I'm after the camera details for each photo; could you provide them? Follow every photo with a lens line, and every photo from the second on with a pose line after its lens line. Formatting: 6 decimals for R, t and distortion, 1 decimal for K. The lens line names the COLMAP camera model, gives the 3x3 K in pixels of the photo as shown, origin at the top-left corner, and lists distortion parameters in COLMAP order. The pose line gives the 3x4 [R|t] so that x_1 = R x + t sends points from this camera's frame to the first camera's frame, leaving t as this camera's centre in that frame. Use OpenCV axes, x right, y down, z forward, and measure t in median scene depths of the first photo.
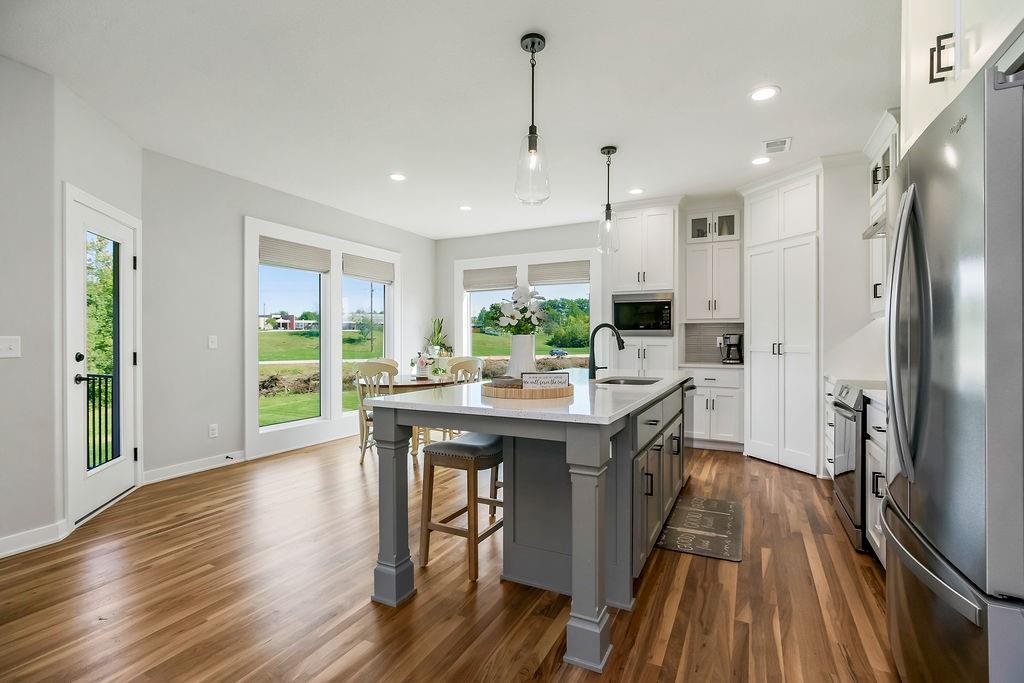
lens RADIAL K [[472.0, 0, 519.0], [0, 472.0, 341.3], [0, 0, 1]] dist [-0.002853, -0.000147]
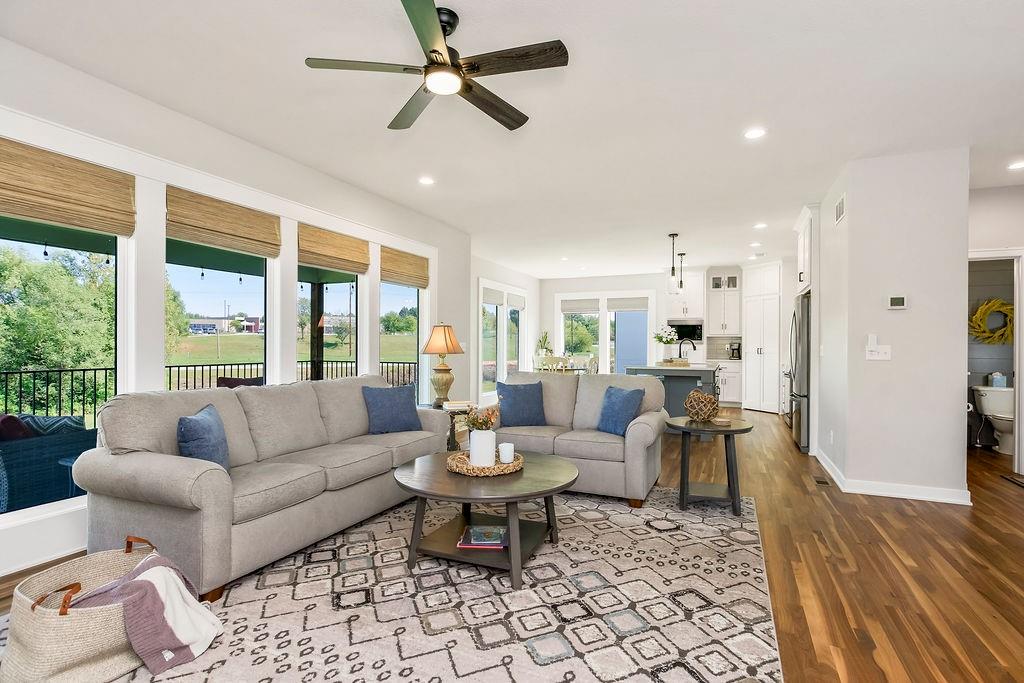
lens RADIAL K [[509.1, 0, 515.2], [0, 509.1, 339.6], [0, 0, 1]] dist [-0.000230, 0.001270]
pose [[0.999353, 0.005266, 0.035582, -0.439746], [-0.004780, 0.999894, -0.013746, 0.002625], [-0.035650, 0.013567, 0.999272, -0.876602]]
